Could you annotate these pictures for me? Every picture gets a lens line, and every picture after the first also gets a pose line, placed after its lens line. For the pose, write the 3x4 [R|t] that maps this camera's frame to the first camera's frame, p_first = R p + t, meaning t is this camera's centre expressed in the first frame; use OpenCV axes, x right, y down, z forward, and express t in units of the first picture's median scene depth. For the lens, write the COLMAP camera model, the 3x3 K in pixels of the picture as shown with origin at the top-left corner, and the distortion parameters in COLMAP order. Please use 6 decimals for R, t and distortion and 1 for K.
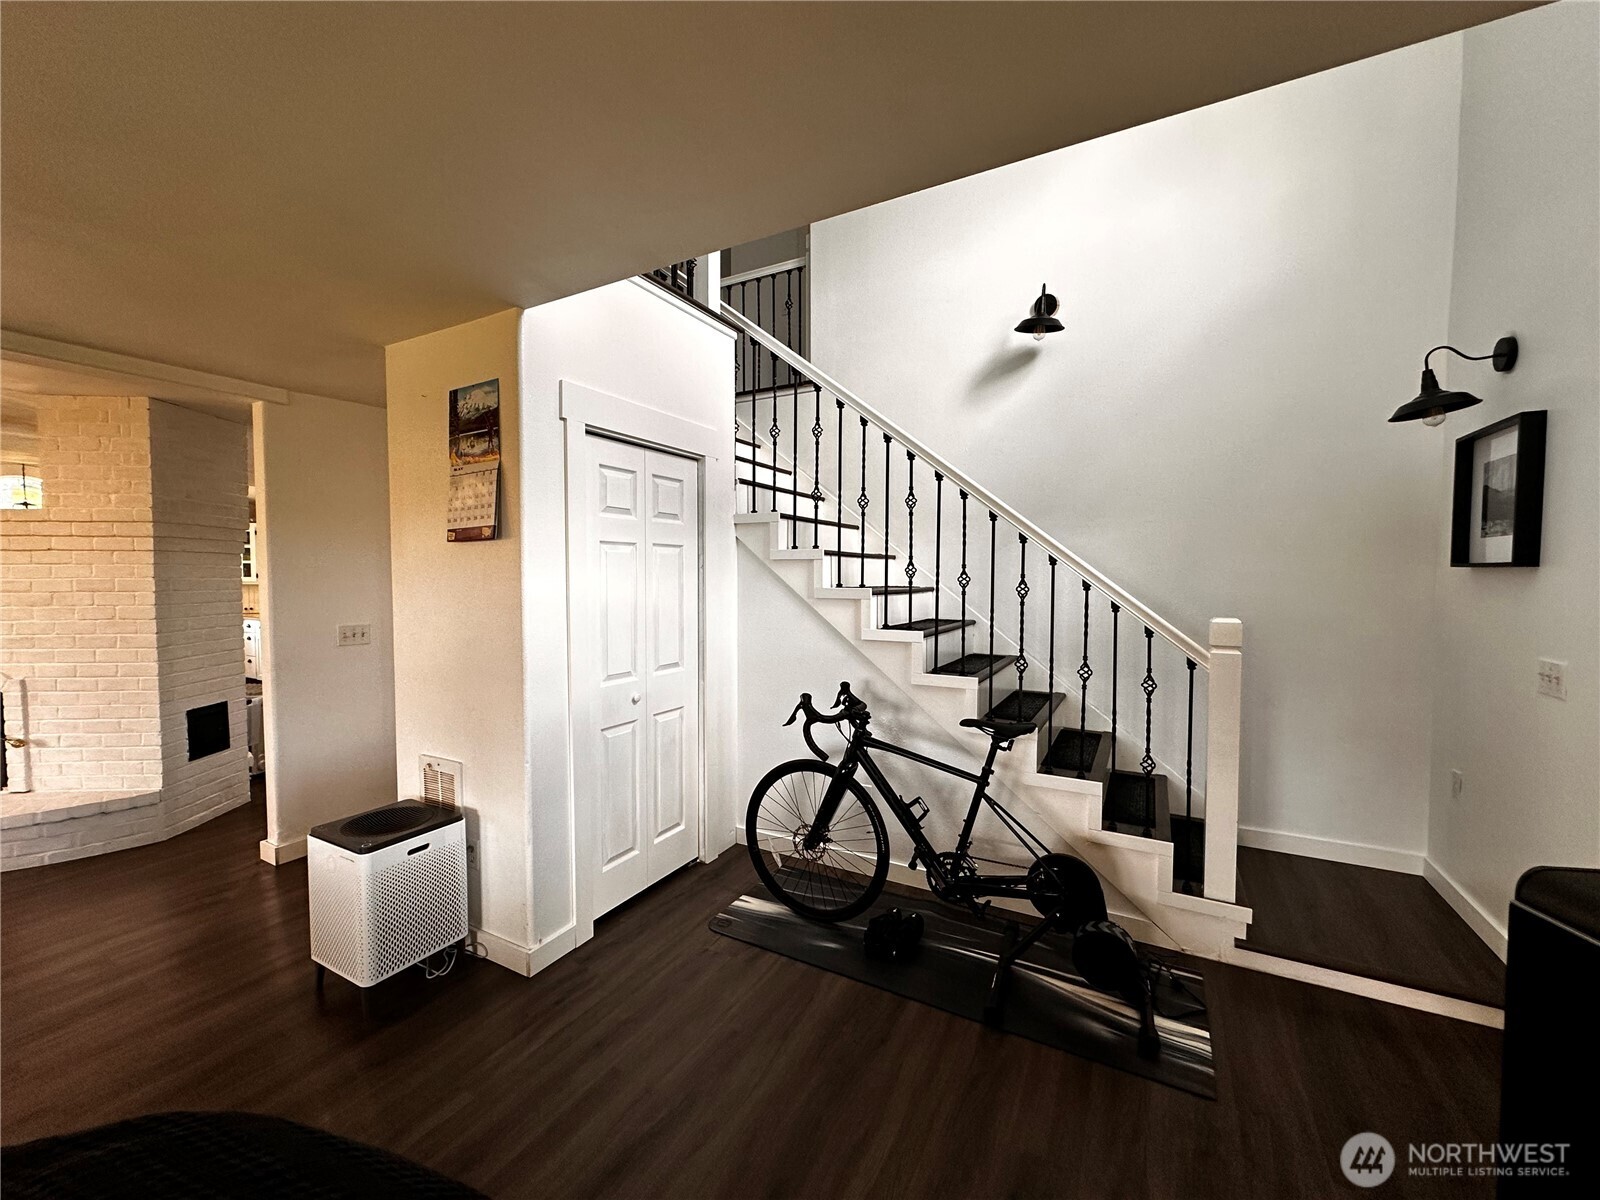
lens RADIAL K [[638.4, 0, 800.0], [0, 638.4, 600.0], [0, 0, 1]] dist [-0.000449, -0.000069]
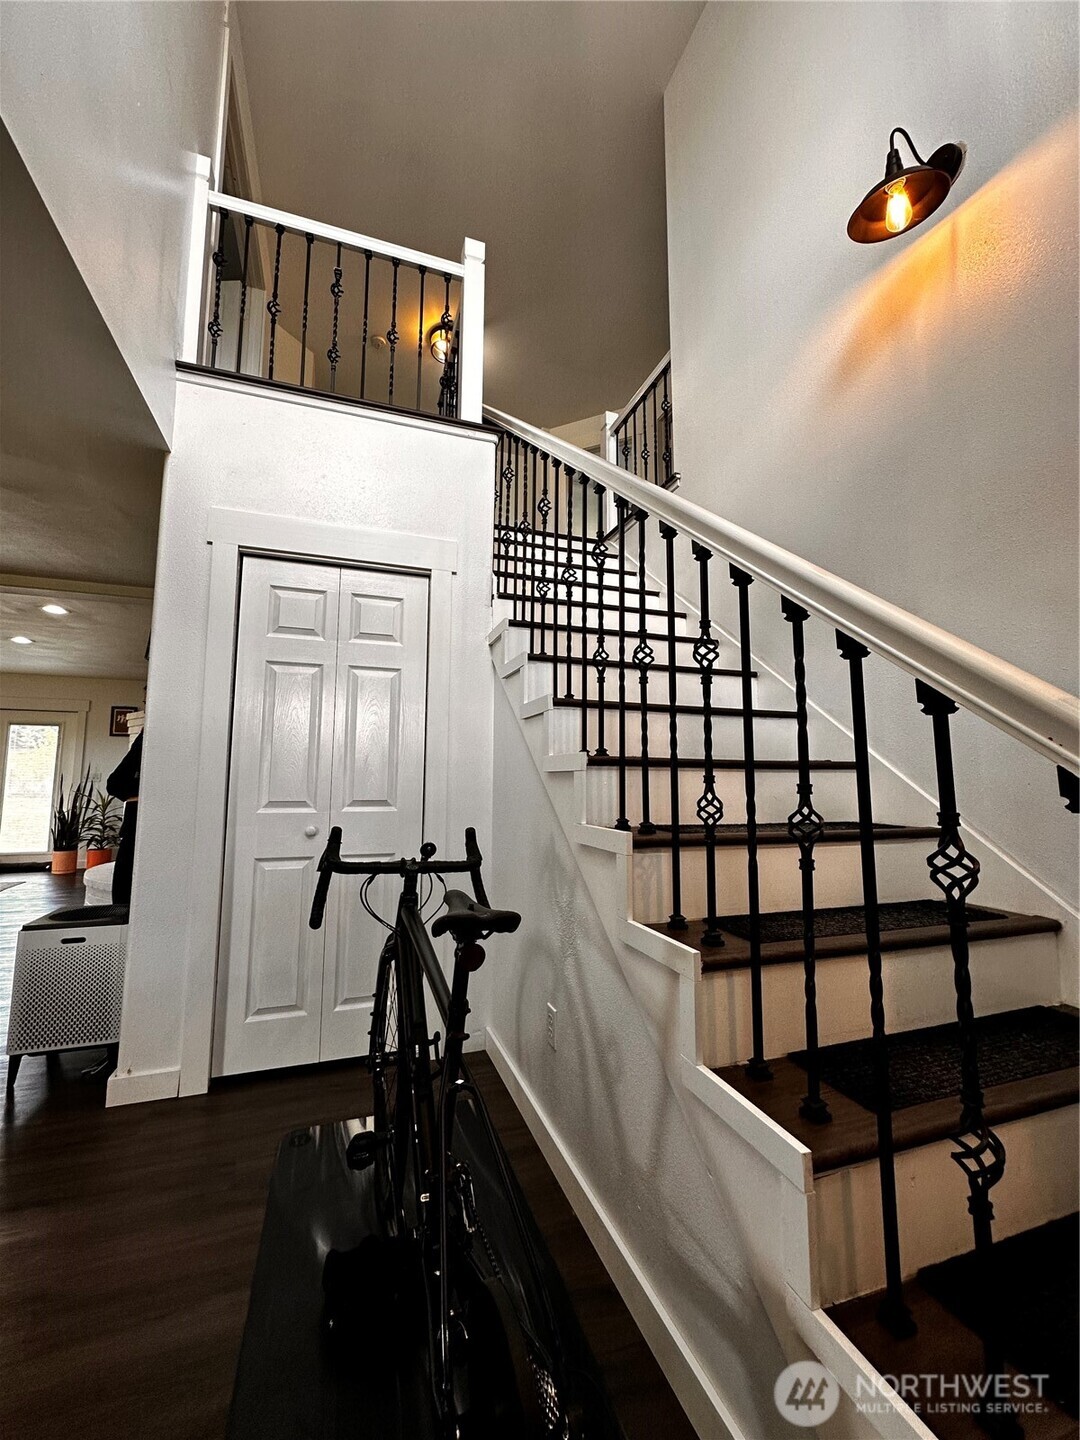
lens RADIAL K [[574.5, 0, 540.0], [0, 574.5, 720.0], [0, 0, 1]] dist [-0.000449, -0.000069]
pose [[0.738640, -0.067521, -0.670710, 0.529609], [-0.028441, 0.990963, -0.131083, 0.091196], [0.673500, 0.115899, 0.730045, 0.591508]]
